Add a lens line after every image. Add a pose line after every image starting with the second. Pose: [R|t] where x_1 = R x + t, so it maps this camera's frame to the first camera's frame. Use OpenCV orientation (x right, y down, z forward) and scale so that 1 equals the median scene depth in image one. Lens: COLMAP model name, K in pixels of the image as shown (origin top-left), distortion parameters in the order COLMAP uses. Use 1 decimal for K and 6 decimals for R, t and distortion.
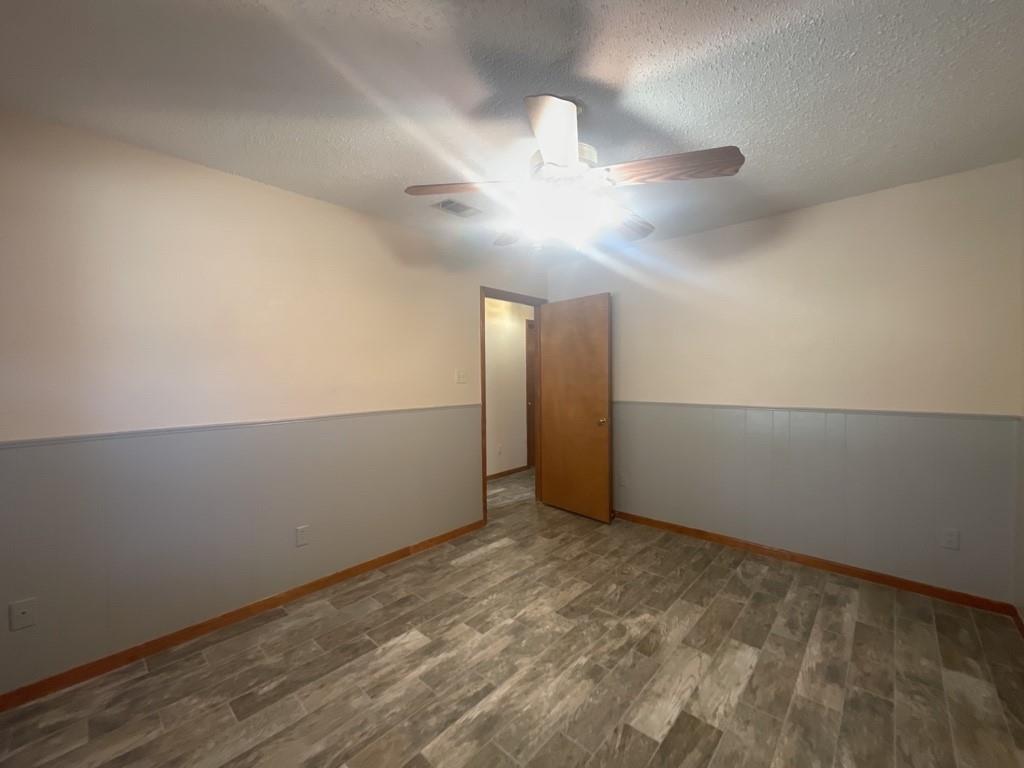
lens RADIAL K [[410.5, 0, 512.9], [0, 410.5, 380.9], [0, 0, 1]] dist [0.004075, 0.000702]
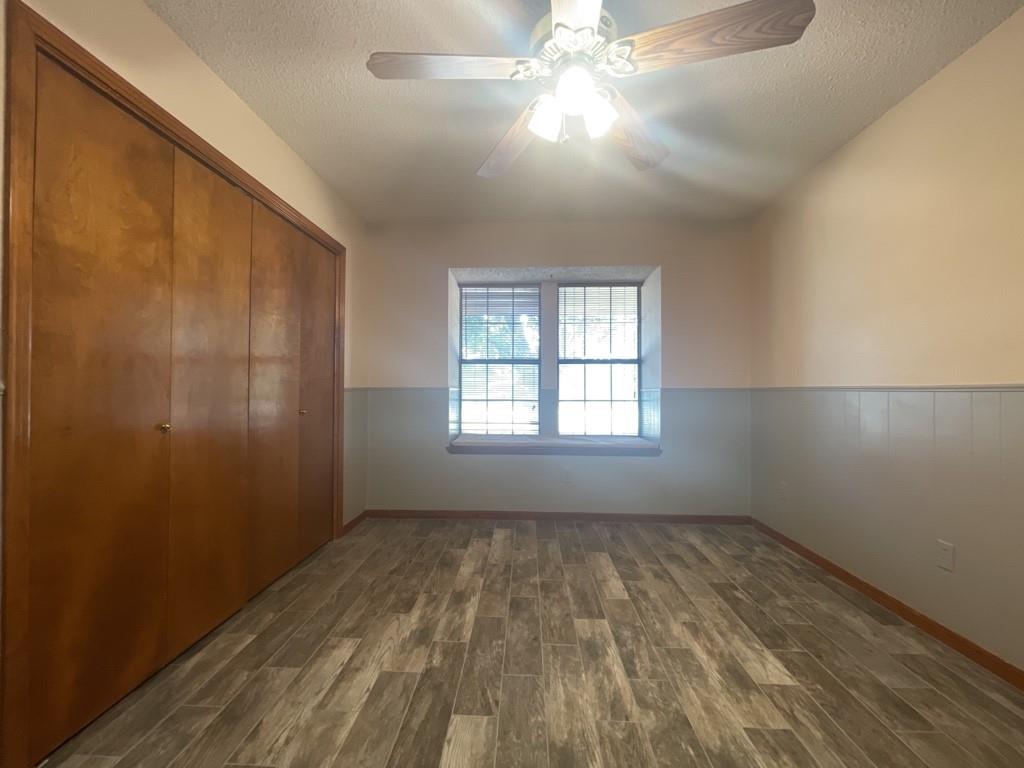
lens RADIAL K [[410.5, 0, 511.9], [0, 410.5, 383.5], [0, 0, 1]] dist [0.004075, 0.000702]
pose [[-0.762066, 0.002856, -0.647494, 0.713956], [0.002895, 0.999995, 0.001003, 0.114249], [0.647493, -0.001110, -0.762070, 1.502847]]
